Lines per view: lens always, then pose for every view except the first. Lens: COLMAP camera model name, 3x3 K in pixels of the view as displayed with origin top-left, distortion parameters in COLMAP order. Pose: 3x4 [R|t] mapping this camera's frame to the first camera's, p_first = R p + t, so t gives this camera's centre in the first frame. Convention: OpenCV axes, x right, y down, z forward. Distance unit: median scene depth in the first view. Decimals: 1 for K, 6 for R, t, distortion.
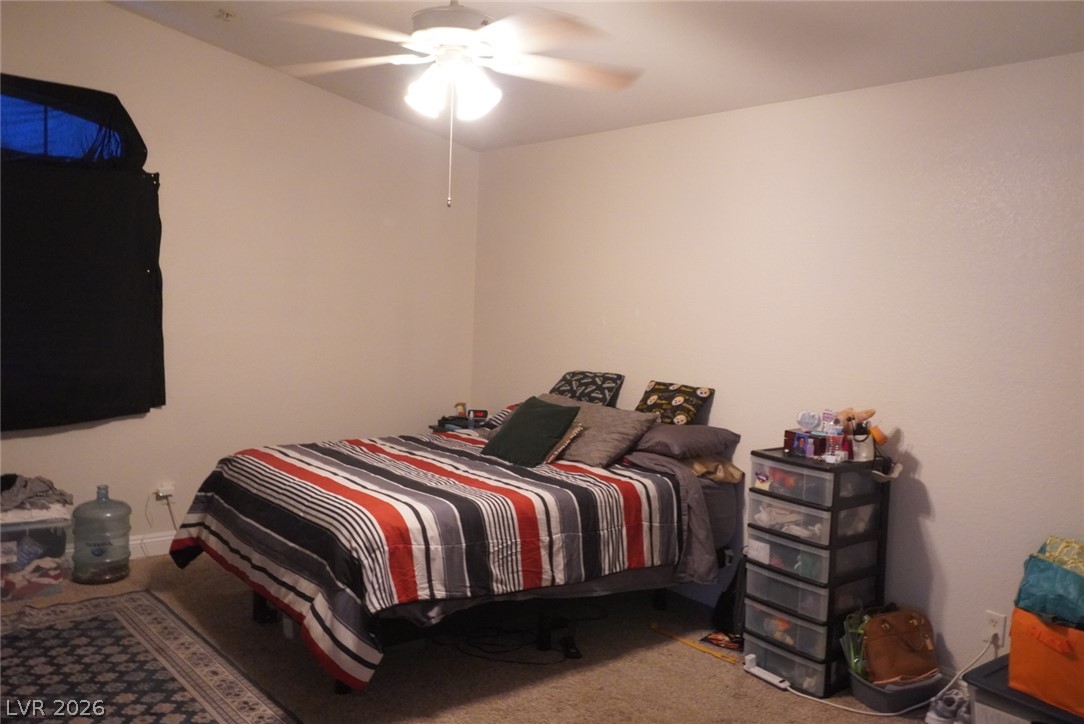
lens RADIAL K [[928.6, 0, 542.3], [0, 928.6, 360.5], [0, 0, 1]] dist [-0.061933, -0.001727]
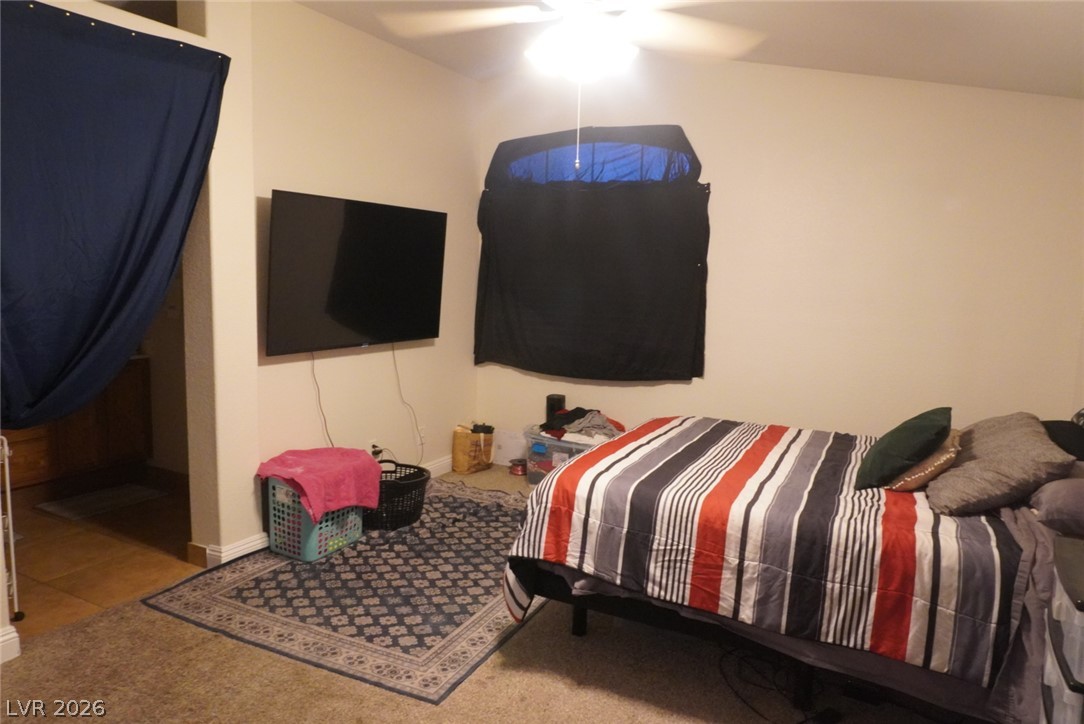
lens RADIAL K [[732.3, 0, 541.4], [0, 732.3, 364.5], [0, 0, 1]] dist [-0.036312, 0.013039]
pose [[0.396733, 0.082442, -0.914224, 0.528152], [-0.082229, 0.995146, 0.054056, -0.002575], [0.914244, 0.053730, 0.401586, 0.586986]]
